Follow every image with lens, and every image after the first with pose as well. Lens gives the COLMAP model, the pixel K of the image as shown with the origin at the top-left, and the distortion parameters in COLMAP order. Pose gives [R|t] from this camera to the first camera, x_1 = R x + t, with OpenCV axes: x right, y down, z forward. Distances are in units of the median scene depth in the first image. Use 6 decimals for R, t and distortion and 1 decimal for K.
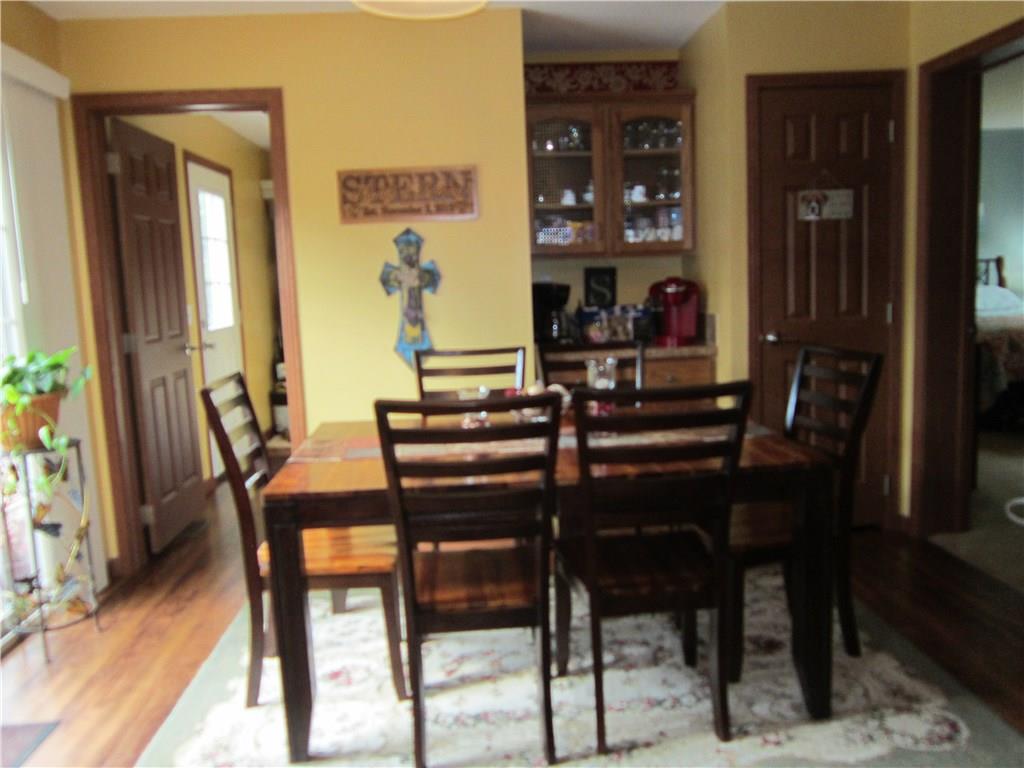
lens RADIAL K [[839.3, 0, 512.0], [0, 839.3, 384.0], [0, 0, 1]] dist [-0.015868, -0.004593]
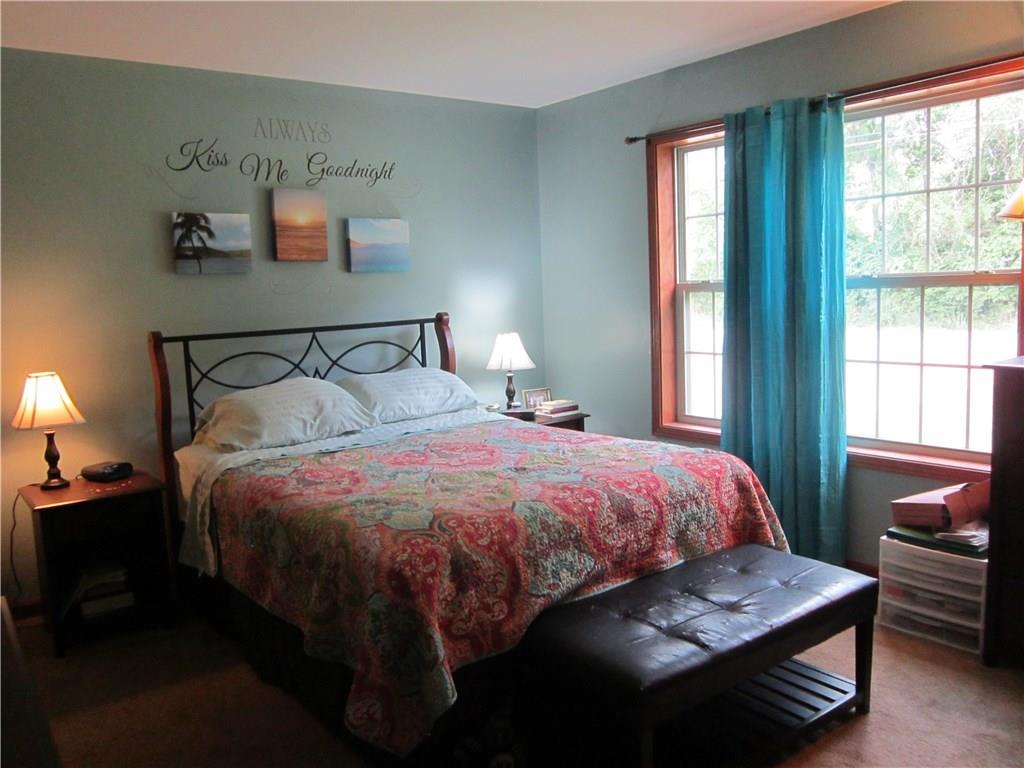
lens RADIAL K [[839.3, 0, 512.0], [0, 839.3, 384.0], [0, 0, 1]] dist [-0.015868, -0.004593]
pose [[0.836326, -0.057544, 0.545204, 0.313078], [0.075032, 0.997132, -0.009854, -0.097118], [-0.543073, 0.049149, 0.838246, 0.496847]]
